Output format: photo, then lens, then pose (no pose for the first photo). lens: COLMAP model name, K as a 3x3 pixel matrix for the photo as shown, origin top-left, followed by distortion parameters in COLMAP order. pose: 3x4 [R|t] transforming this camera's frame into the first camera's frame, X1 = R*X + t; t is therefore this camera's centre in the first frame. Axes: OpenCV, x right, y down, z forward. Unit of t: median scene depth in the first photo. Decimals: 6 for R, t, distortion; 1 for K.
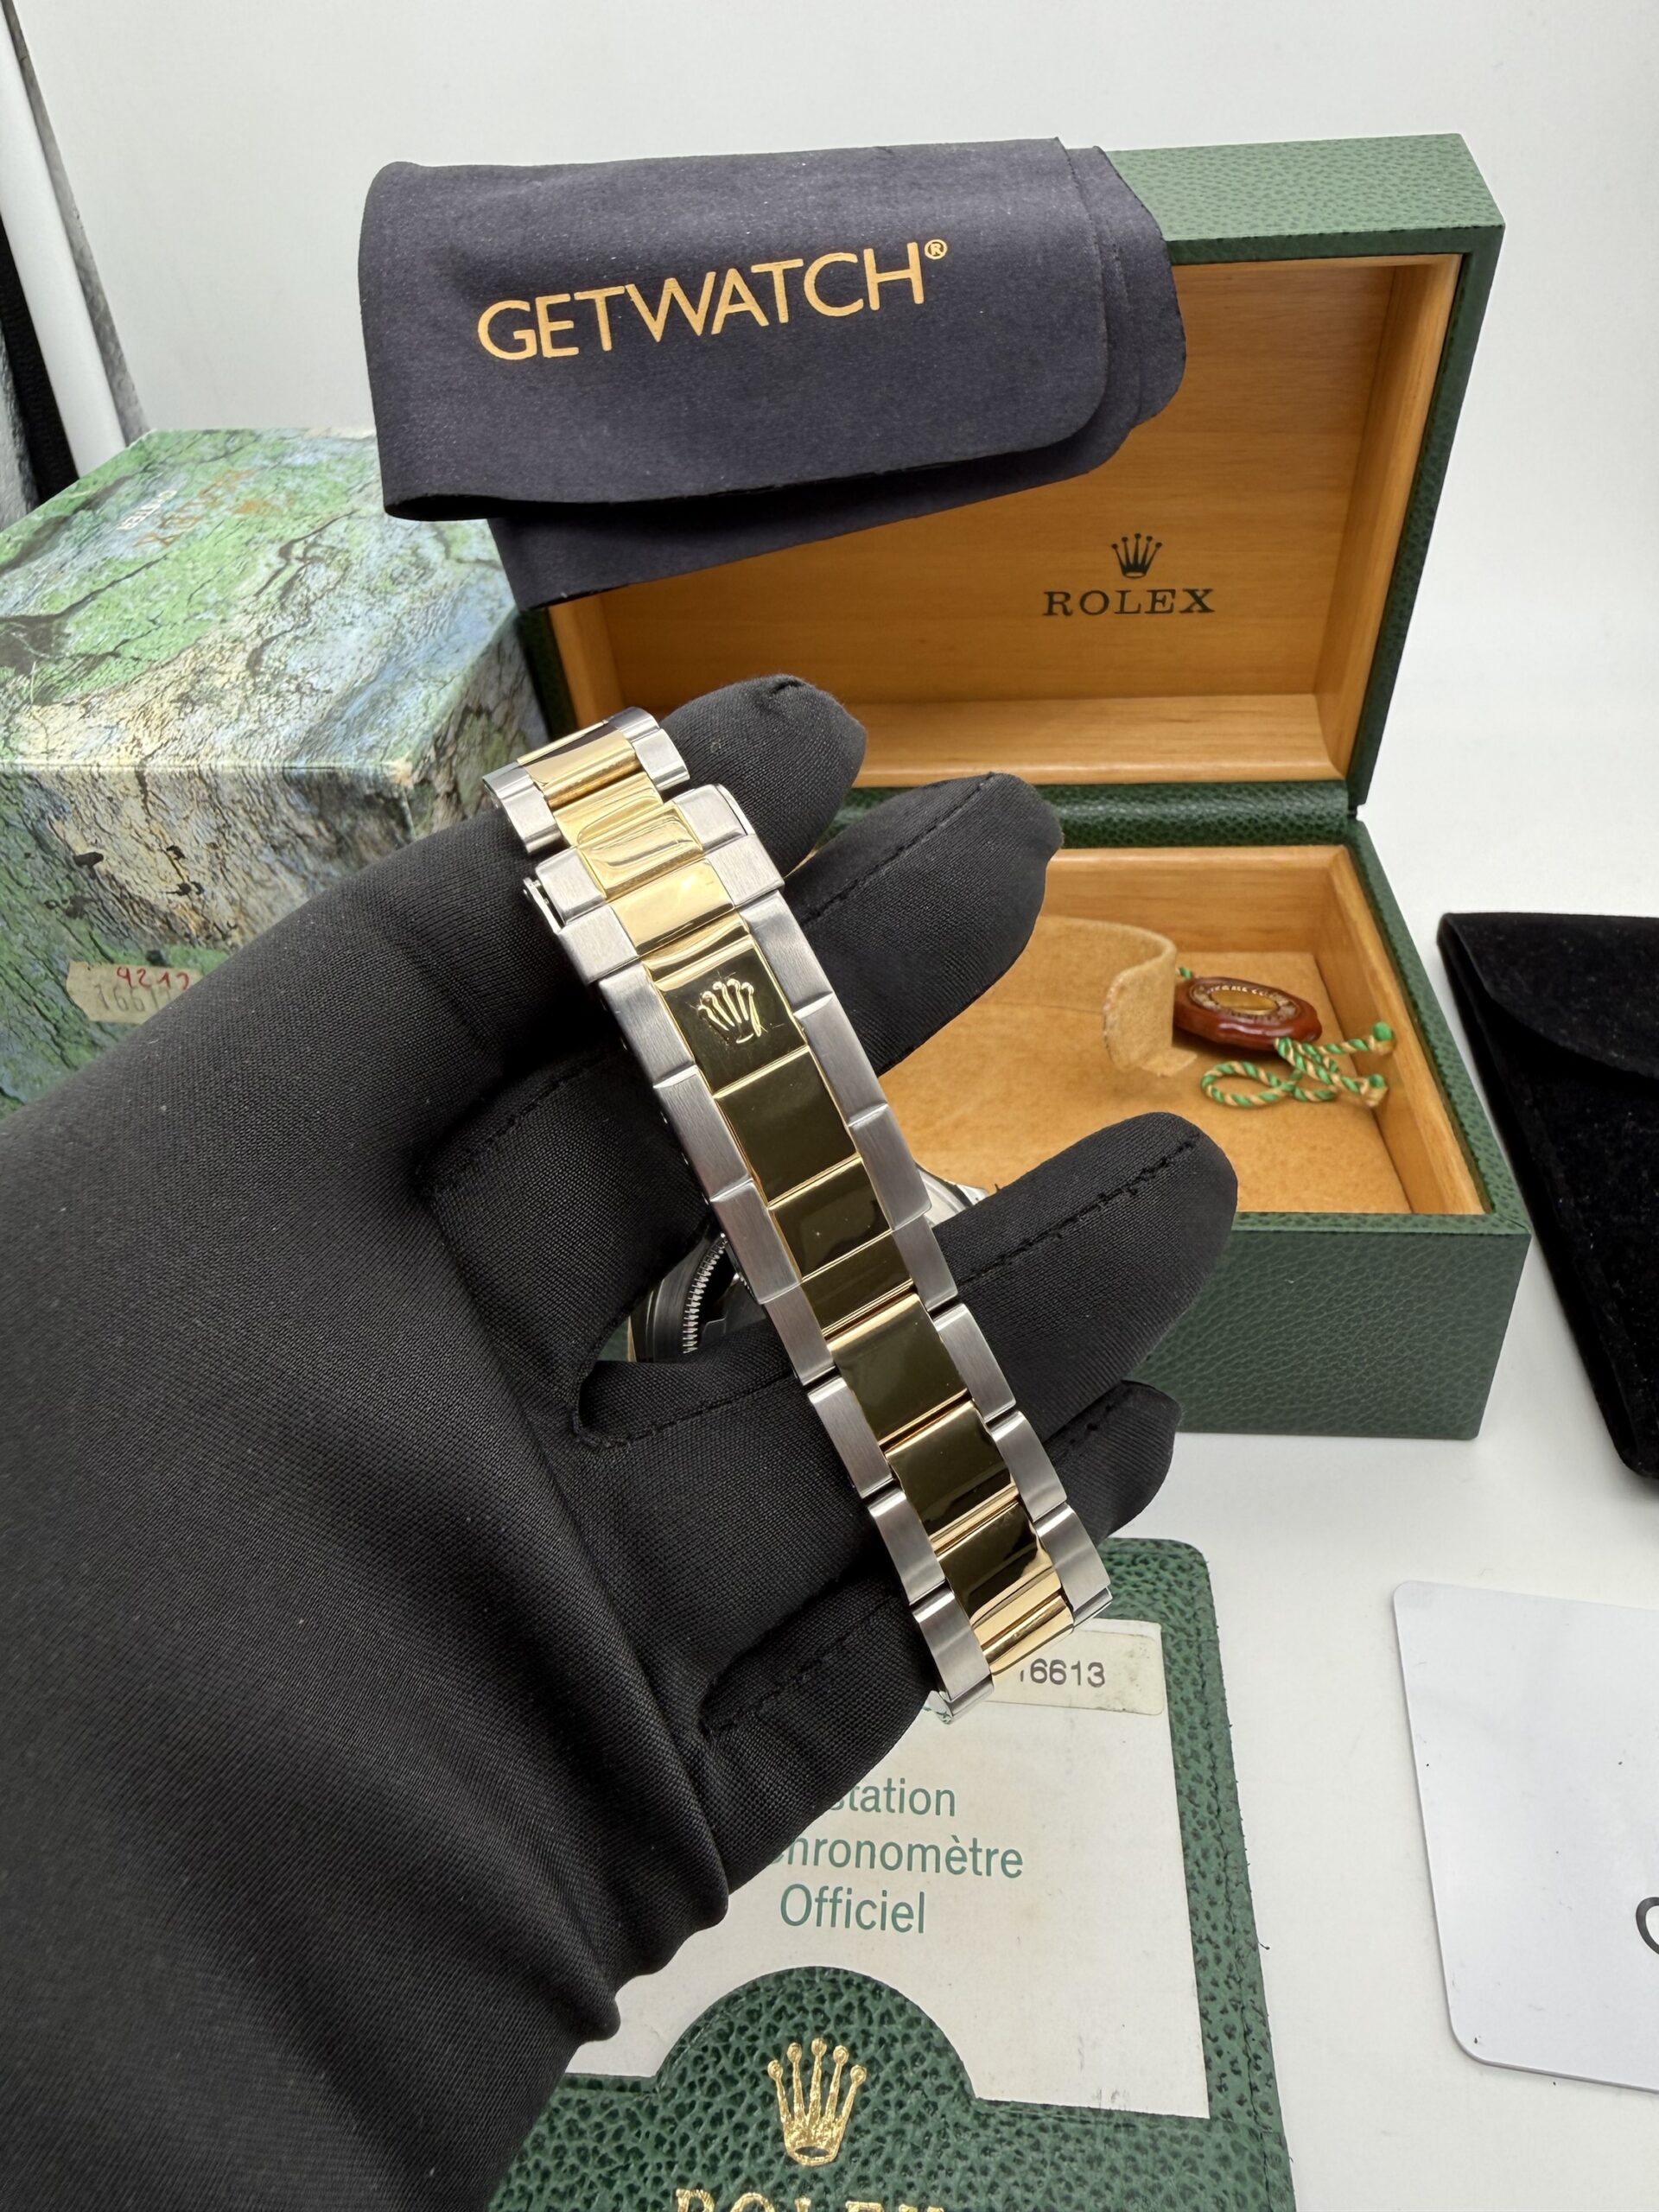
lens RADIAL K [[1569.1, 0, 831.3], [0, 1569.1, 935.5], [0, 0, 1]] dist [-0.009737, 0.011341]
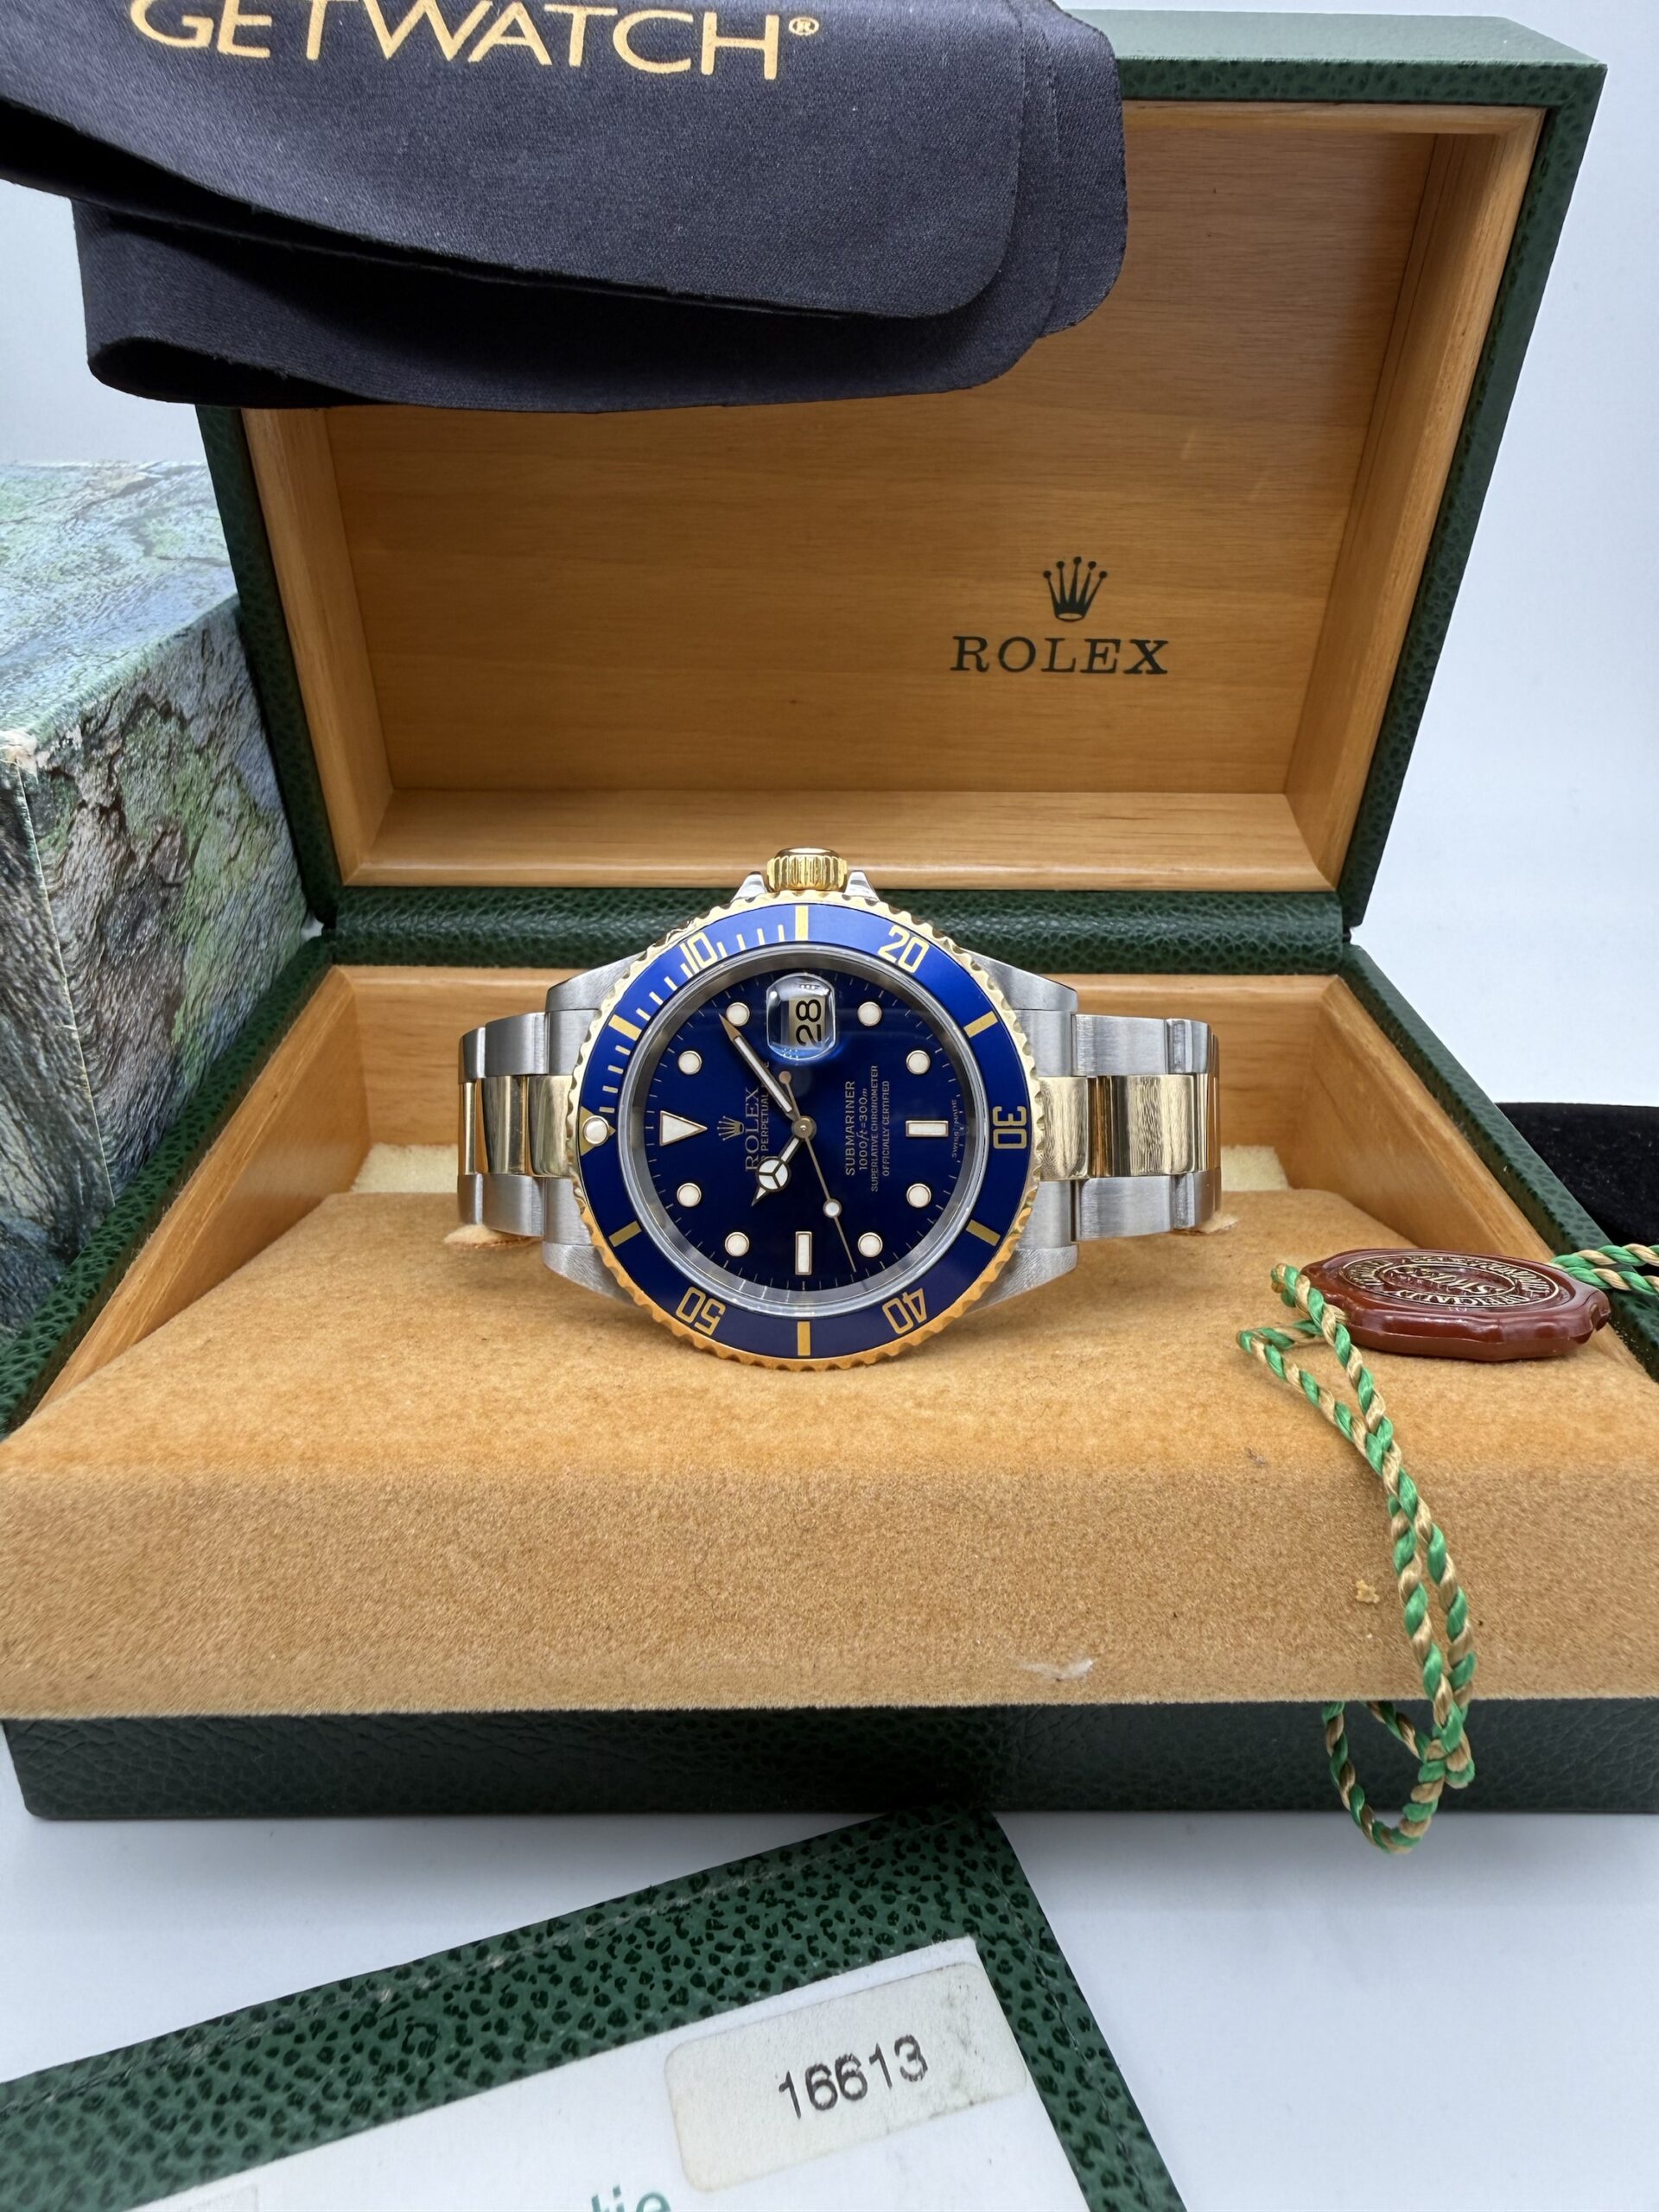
lens RADIAL K [[1569.1, 0, 807.3], [0, 1569.1, 1011.9], [0, 0, 1]] dist [-0.009737, 0.011341]
pose [[0.993682, 0.023034, 0.109839, -0.019875], [-0.005557, 0.987609, -0.156838, 0.105126], [-0.112091, 0.155237, 0.981497, 0.354230]]
